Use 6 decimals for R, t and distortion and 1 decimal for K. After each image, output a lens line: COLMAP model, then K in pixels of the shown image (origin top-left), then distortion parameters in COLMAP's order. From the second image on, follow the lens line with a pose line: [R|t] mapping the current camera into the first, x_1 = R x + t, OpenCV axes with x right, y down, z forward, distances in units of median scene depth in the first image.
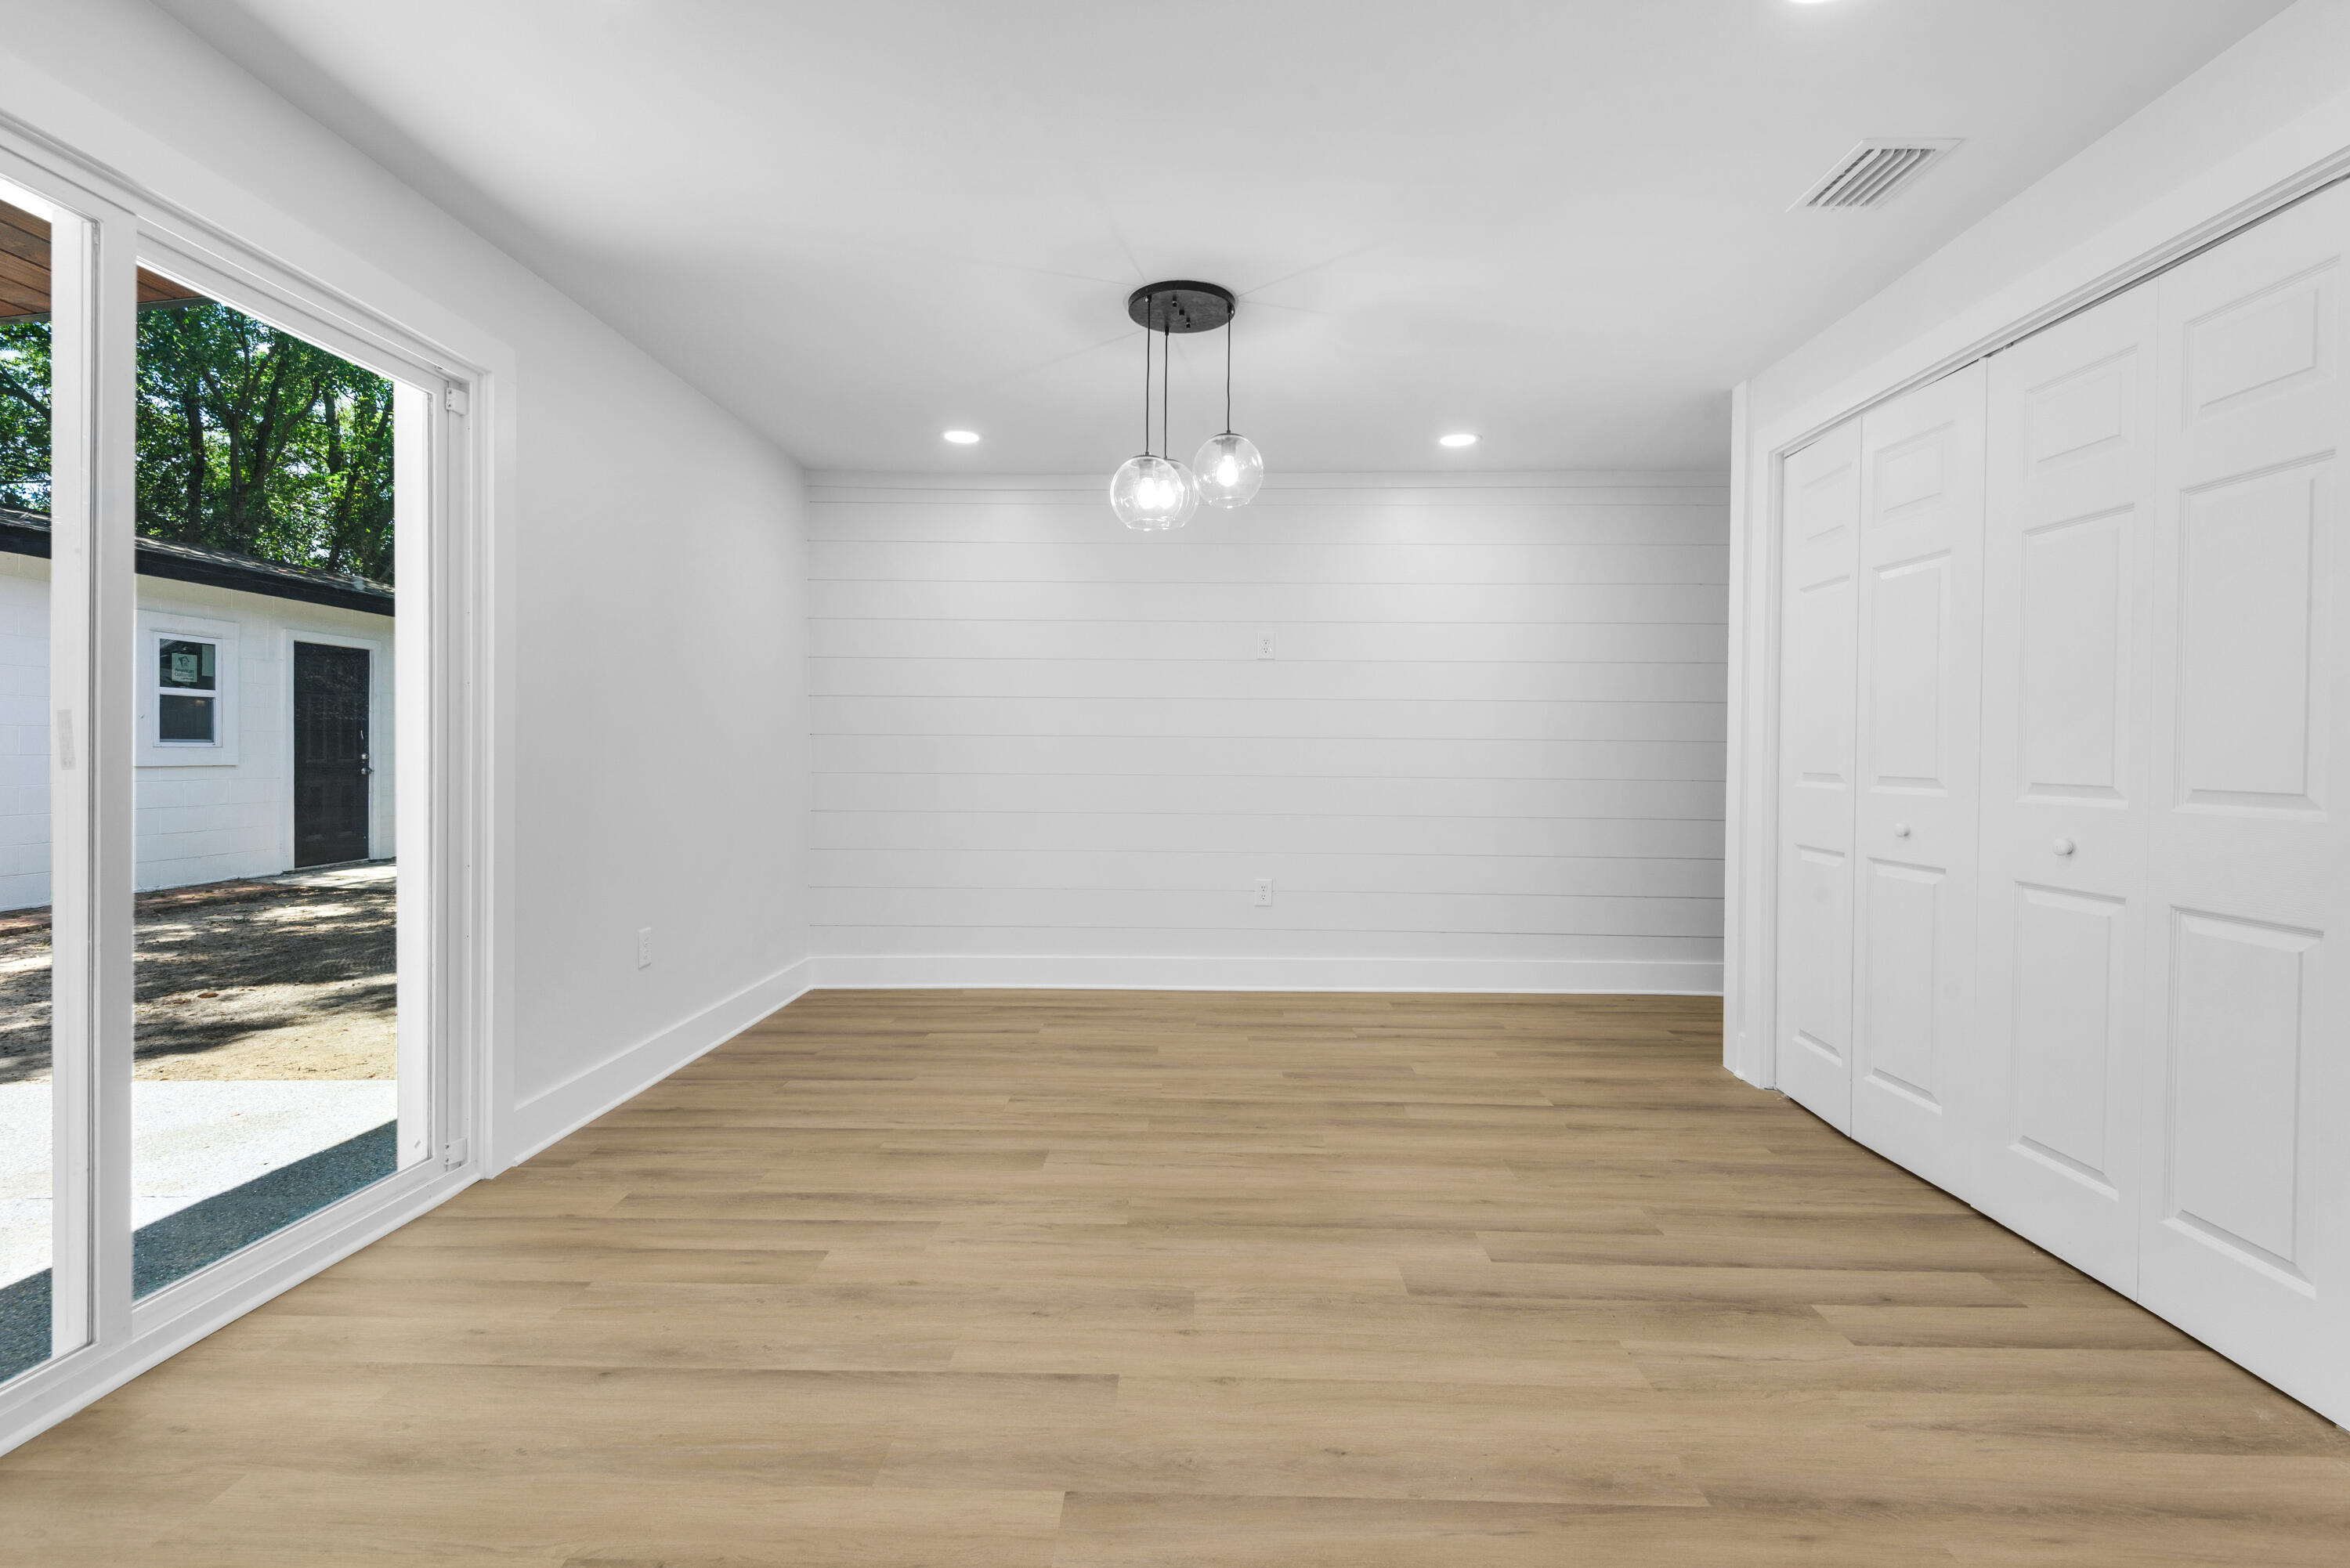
lens RADIAL K [[1075.4, 0, 1187.6], [0, 1075.4, 777.3], [0, 0, 1]] dist [0.042287, -0.028430]
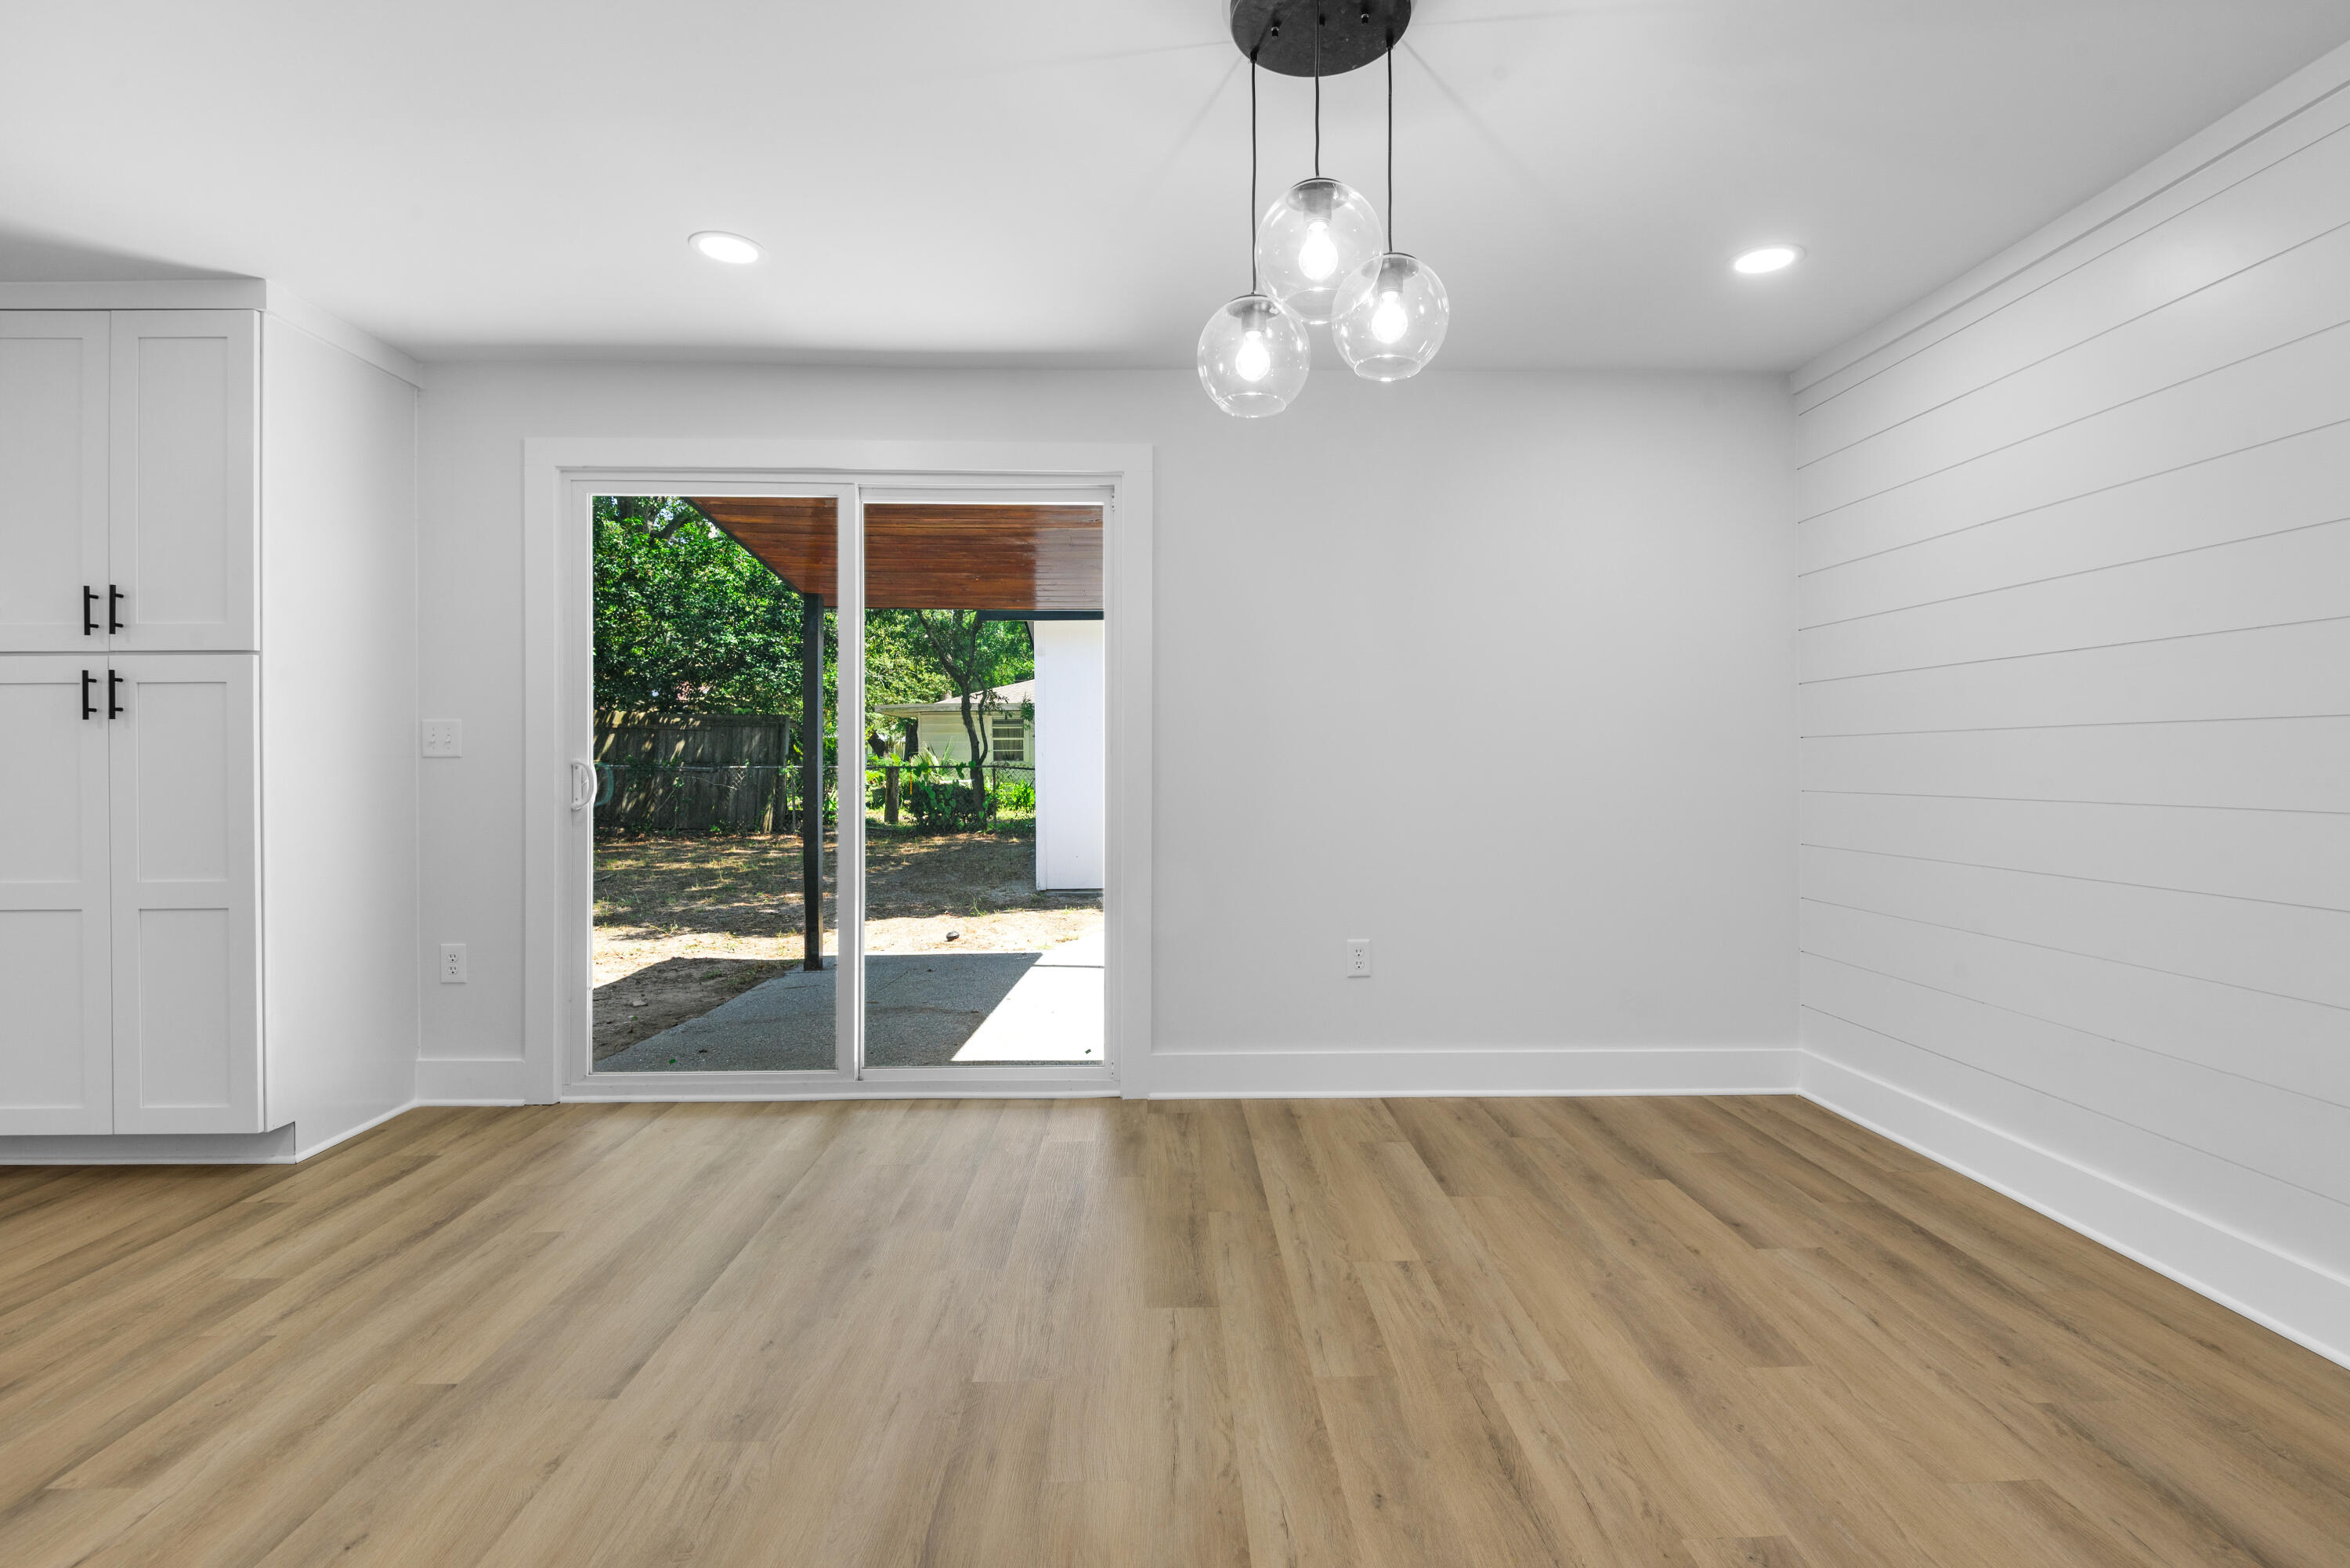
lens RADIAL K [[1115.6, 0, 1187.1], [0, 1115.6, 748.7], [0, 0, 1]] dist [0.021032, -0.016406]
pose [[0.047546, -0.018499, -0.998698, 0.751641], [-0.016774, 0.999673, -0.019316, -0.020749], [0.998728, 0.017670, 0.047220, 1.110259]]
